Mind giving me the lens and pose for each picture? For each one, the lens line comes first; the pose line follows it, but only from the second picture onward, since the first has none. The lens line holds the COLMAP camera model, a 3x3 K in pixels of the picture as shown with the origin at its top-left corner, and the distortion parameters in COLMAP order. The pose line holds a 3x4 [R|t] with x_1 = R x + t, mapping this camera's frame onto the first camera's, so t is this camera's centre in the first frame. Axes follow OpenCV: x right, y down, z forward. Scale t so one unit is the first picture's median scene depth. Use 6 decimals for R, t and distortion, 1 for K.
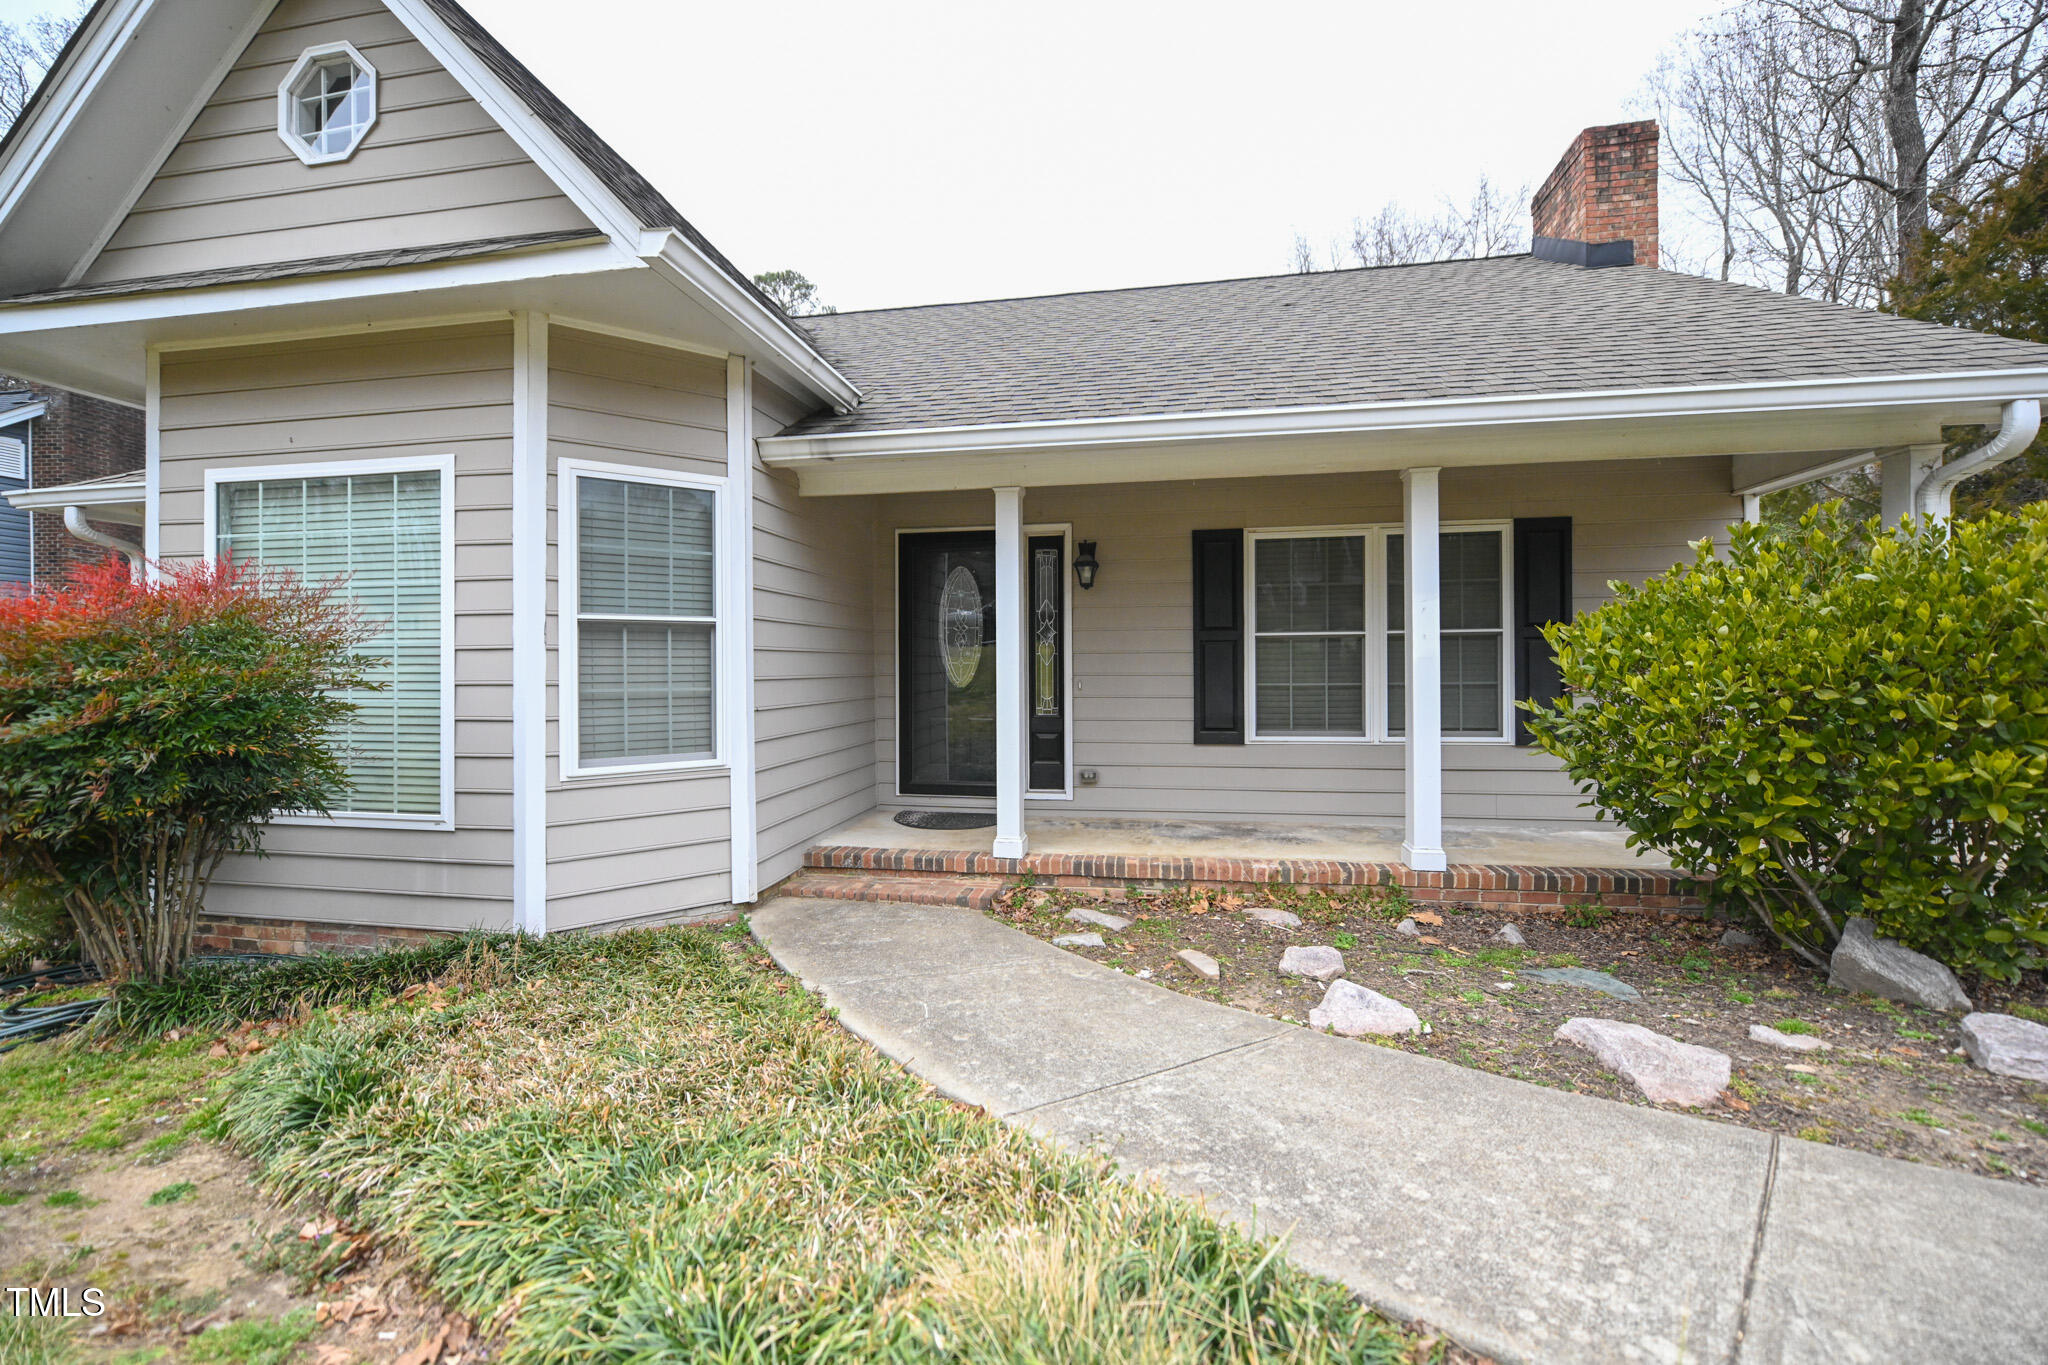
lens RADIAL K [[826.3, 0, 1020.0], [0, 826.3, 667.7], [0, 0, 1]] dist [-0.009096, -0.000631]
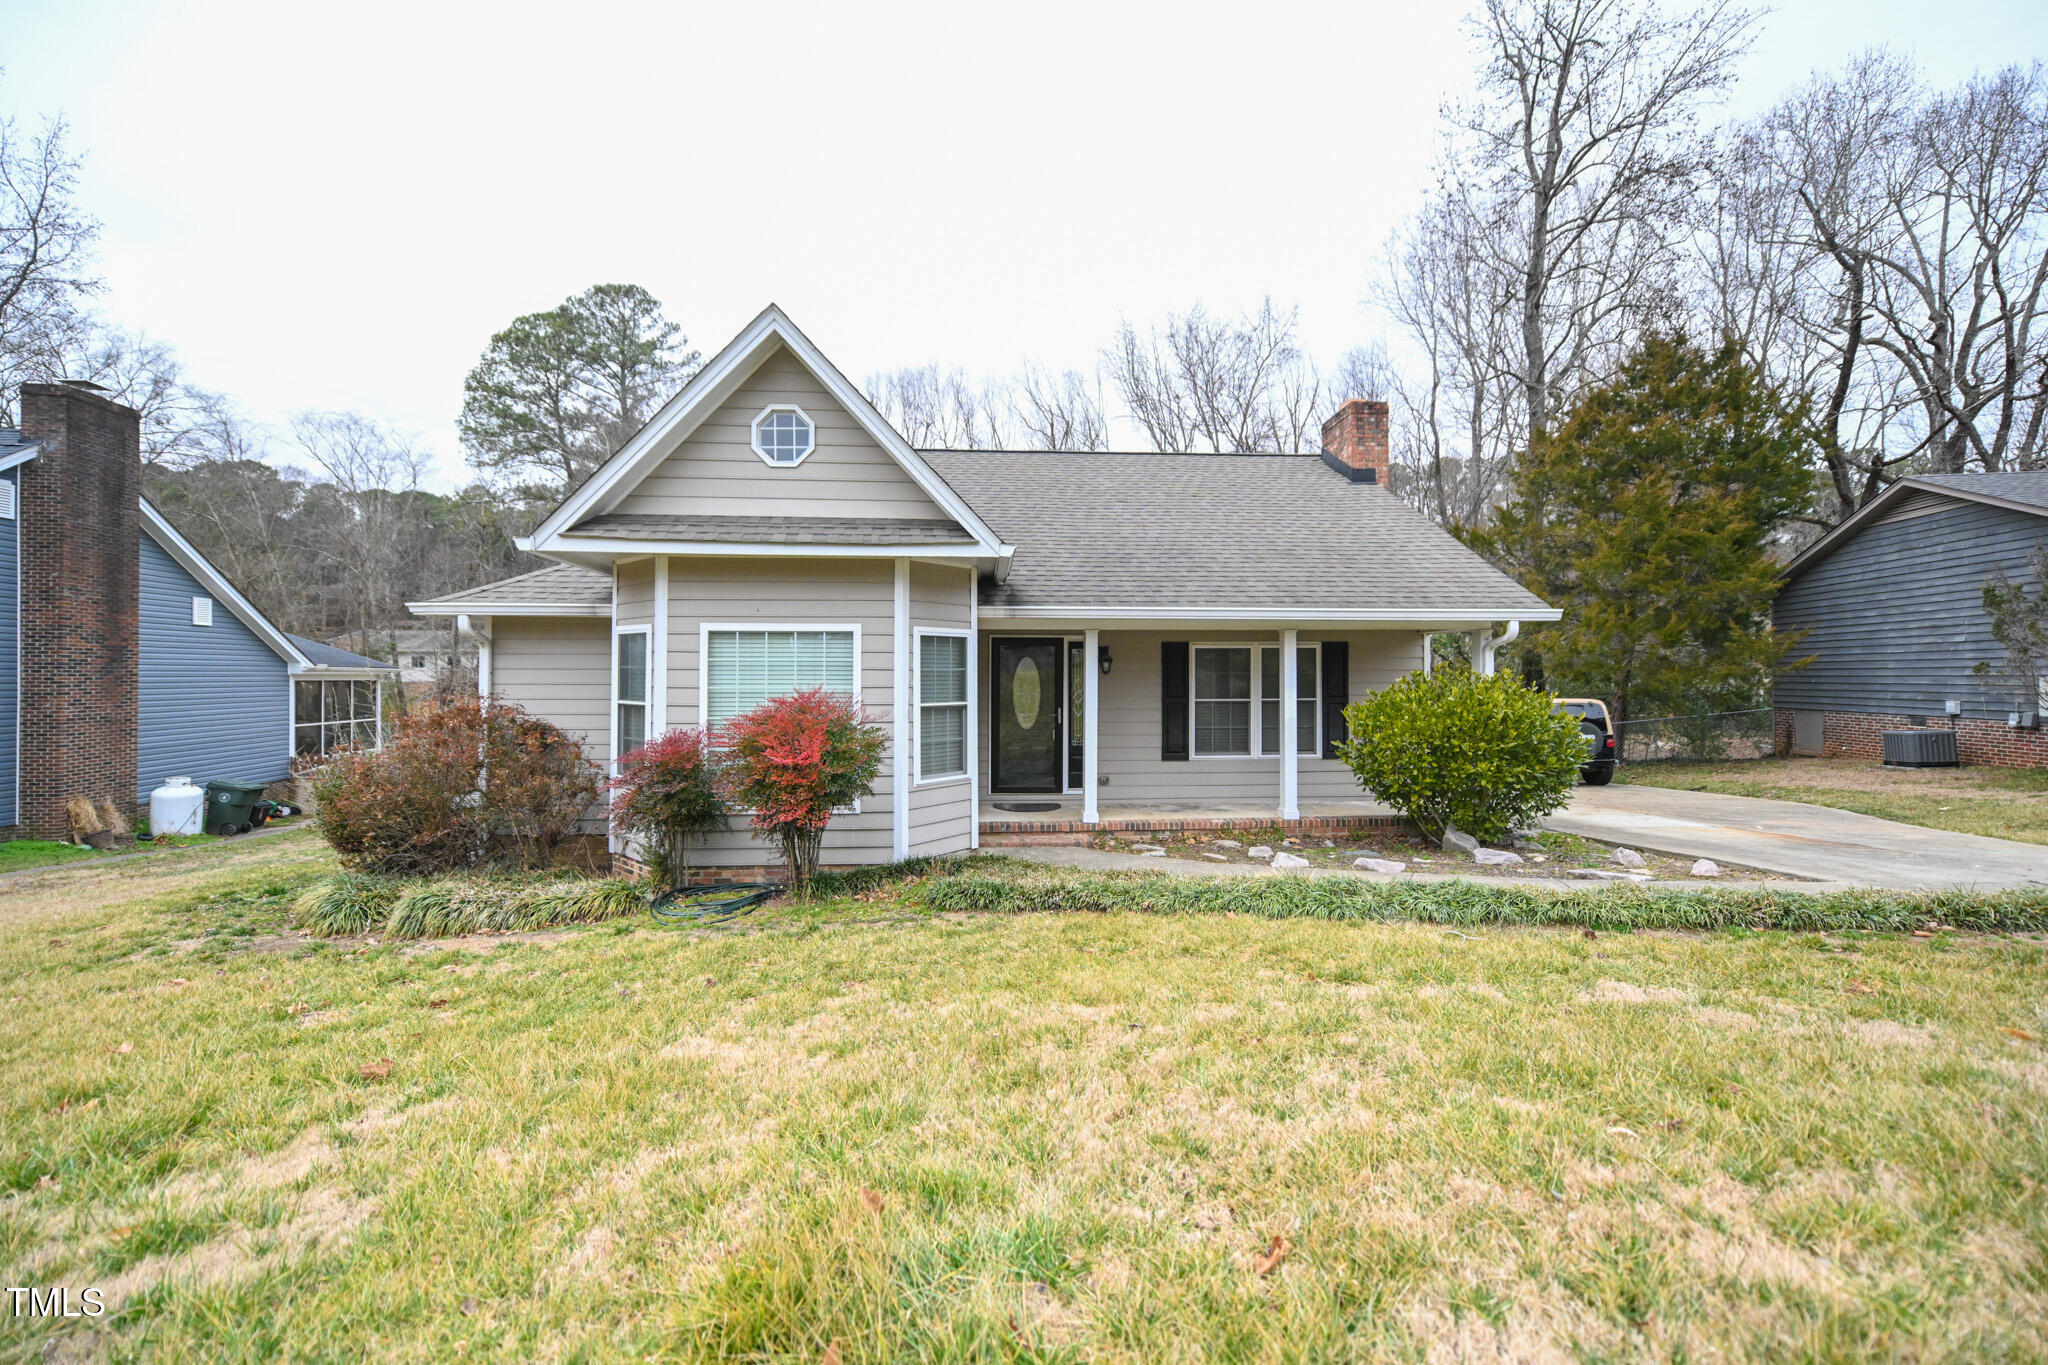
lens RADIAL K [[826.3, 0, 1020.0], [0, 826.3, 667.7], [0, 0, 1]] dist [-0.009096, -0.000631]
pose [[0.971958, 0.008374, 0.235005, -0.660463], [-0.005540, 0.999904, -0.012717, -0.109571], [-0.235089, 0.011058, 0.971911, -0.870302]]
